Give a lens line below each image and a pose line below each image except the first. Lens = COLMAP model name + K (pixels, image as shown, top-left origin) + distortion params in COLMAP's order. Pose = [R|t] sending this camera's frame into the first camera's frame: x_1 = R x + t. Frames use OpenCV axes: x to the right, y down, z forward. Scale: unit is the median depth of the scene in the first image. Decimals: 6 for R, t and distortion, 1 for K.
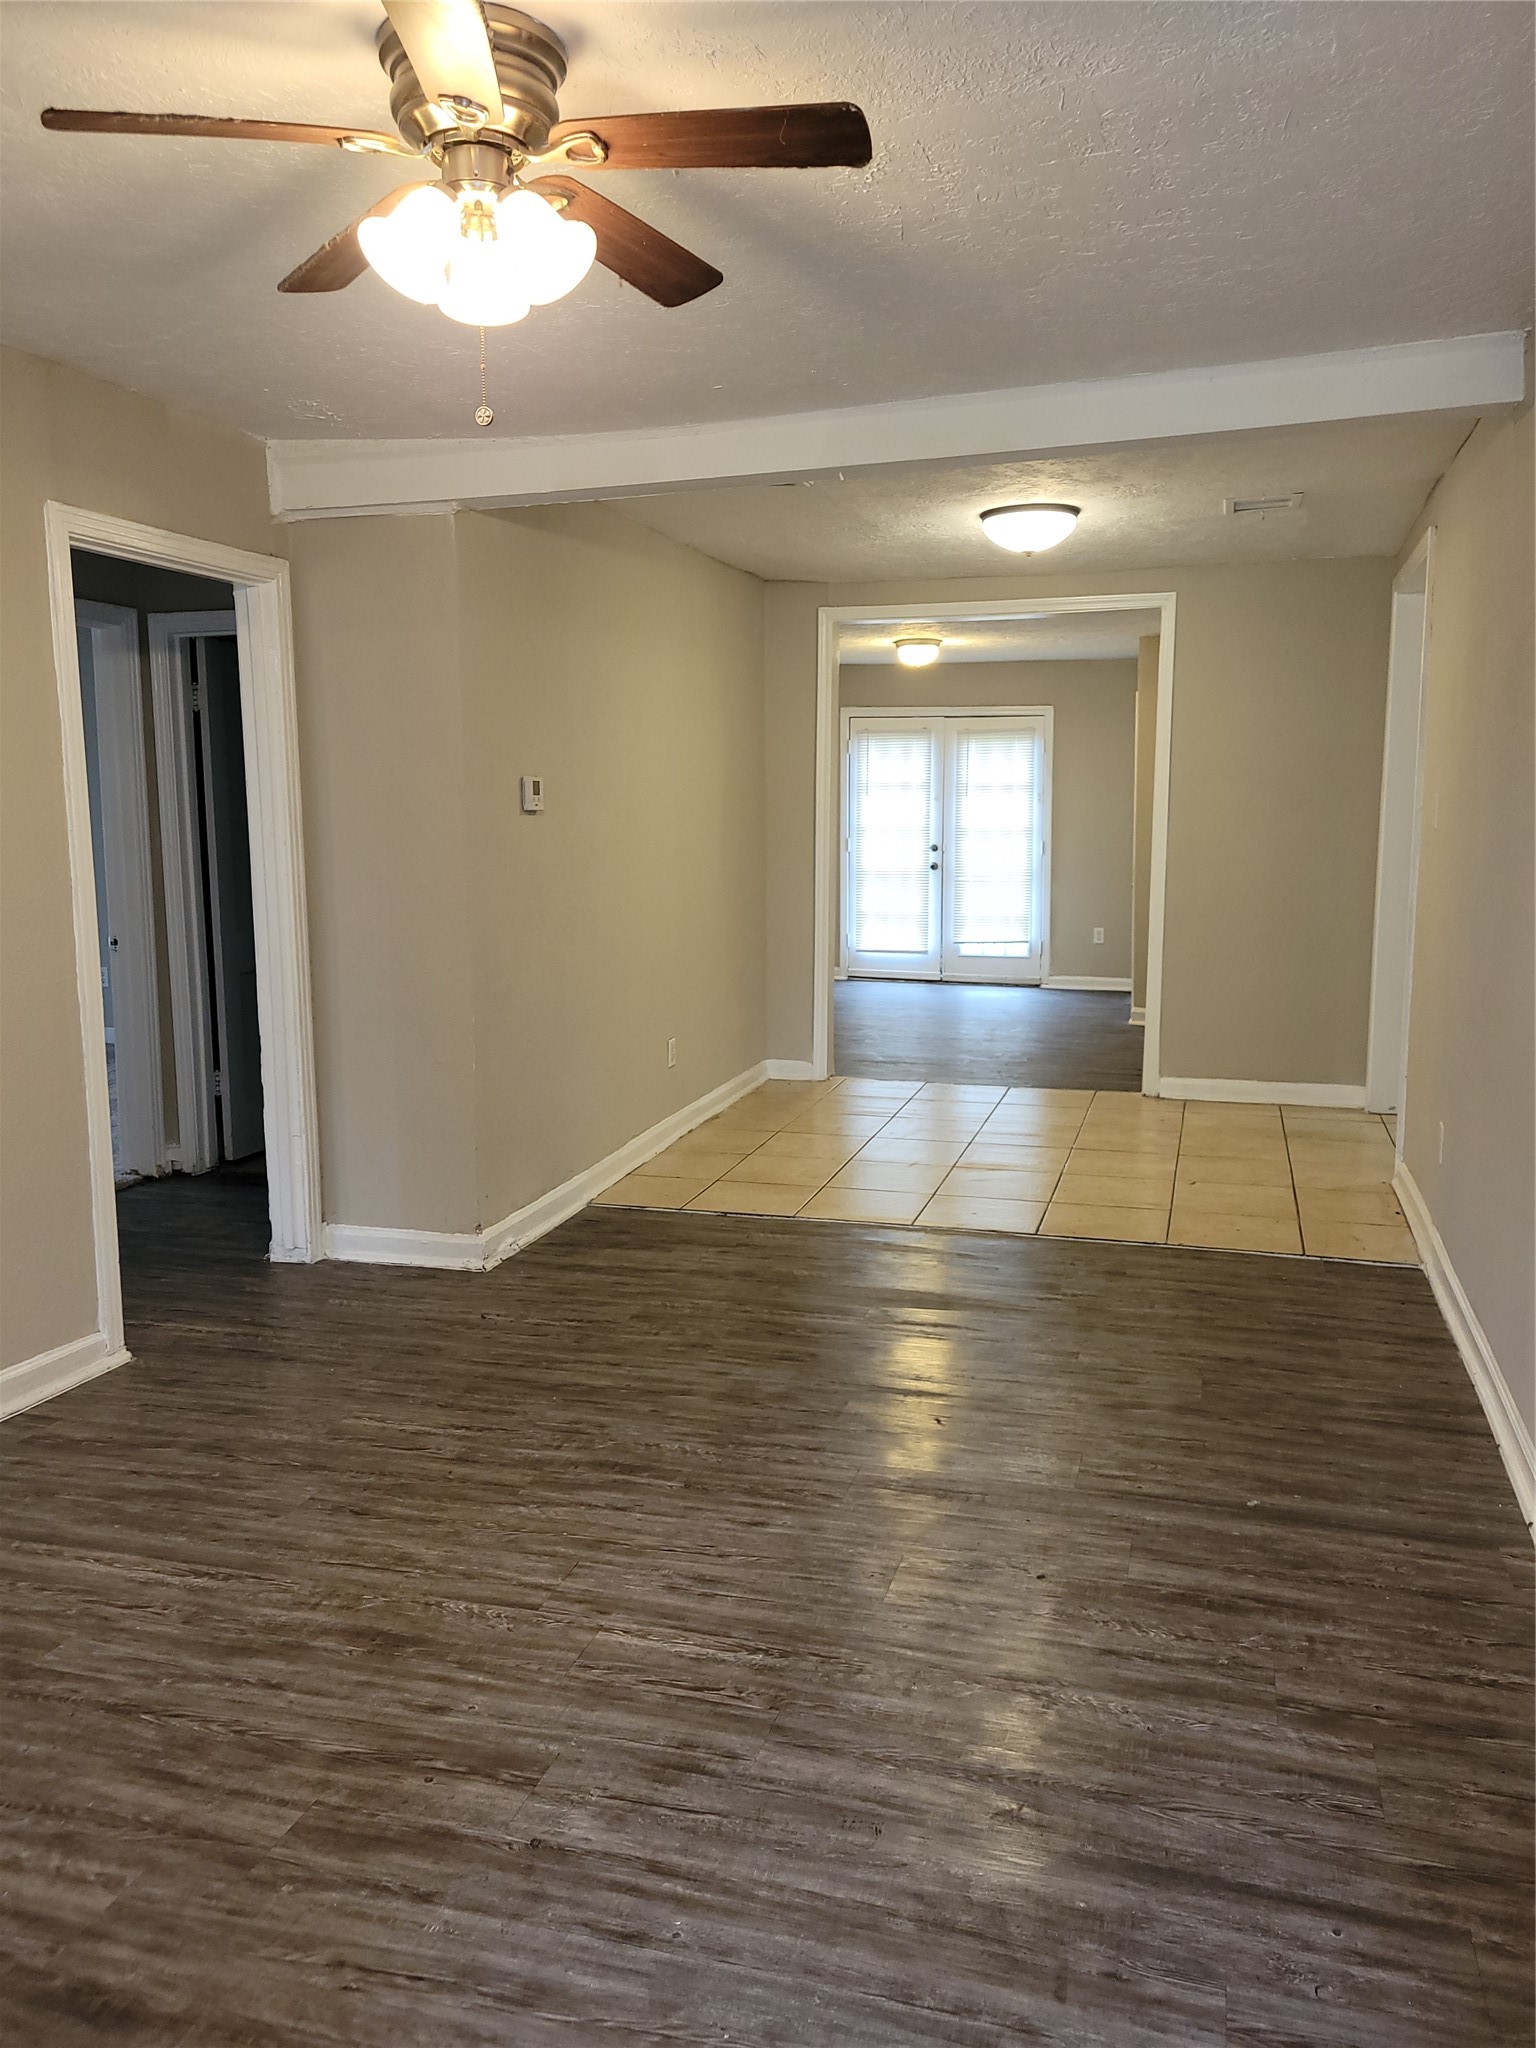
lens RADIAL K [[1554.7, 0, 763.1], [0, 1554.7, 983.4], [0, 0, 1]] dist [0.032042, -0.008133]
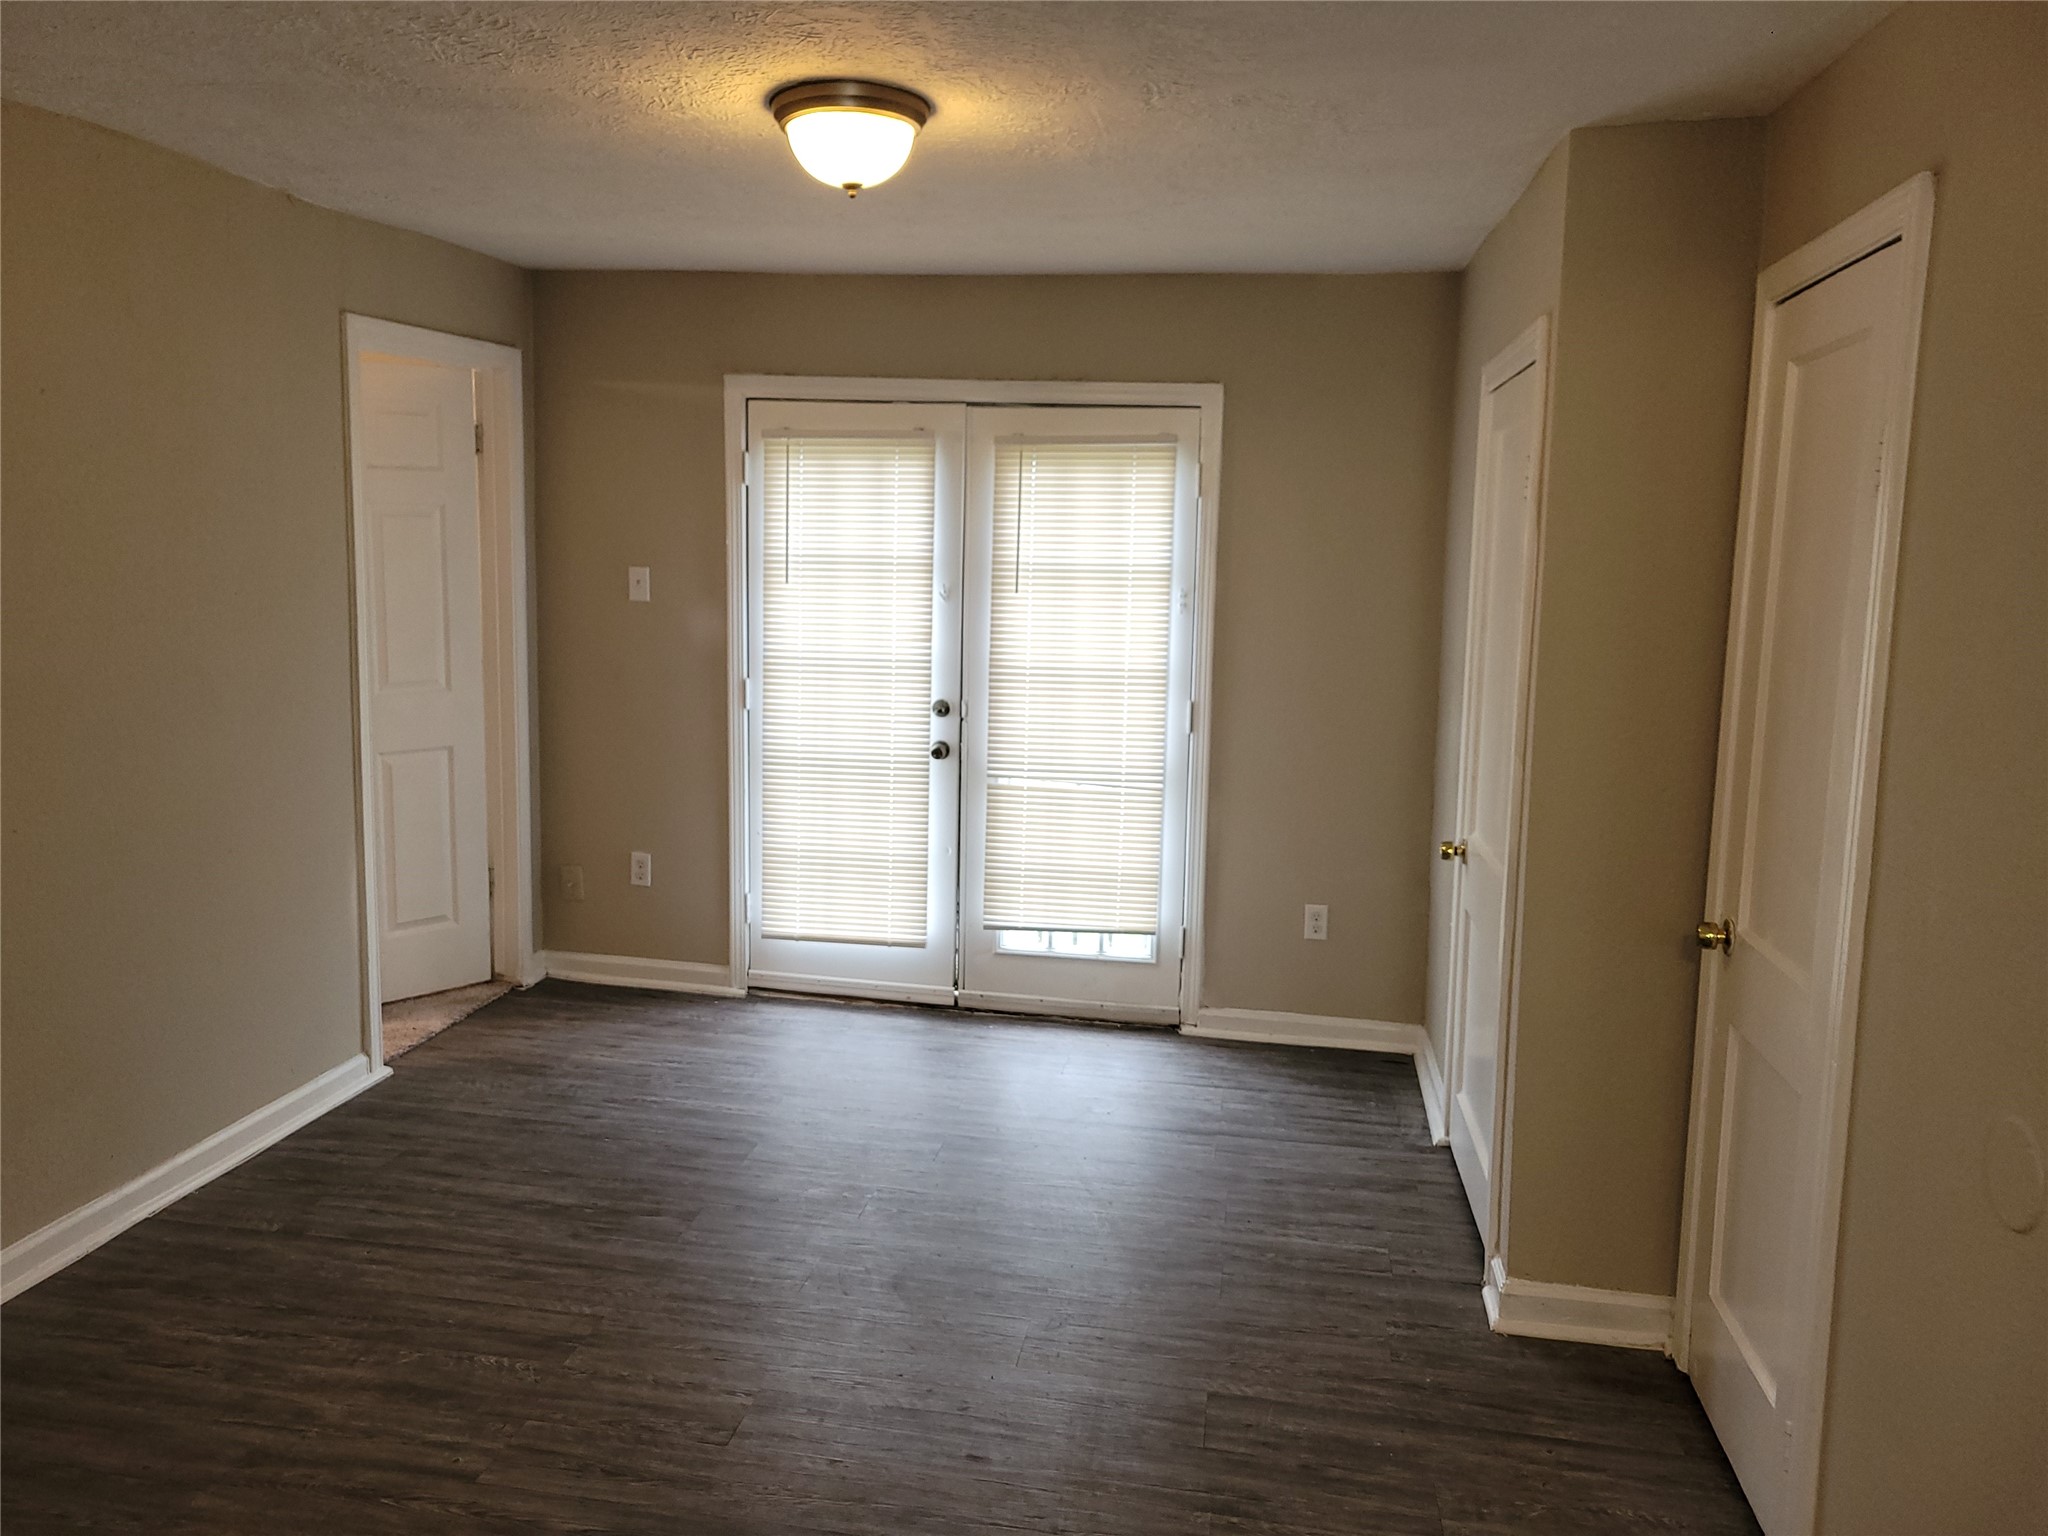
lens RADIAL K [[1554.7, 0, 1019.7], [0, 1554.7, 767.6], [0, 0, 1]] dist [0.032042, -0.008133]
pose [[0.993390, 0.011271, 0.114238, 0.360917], [-0.013238, 0.999777, 0.016471, -0.342119], [-0.114027, -0.017874, 0.993317, 2.489976]]
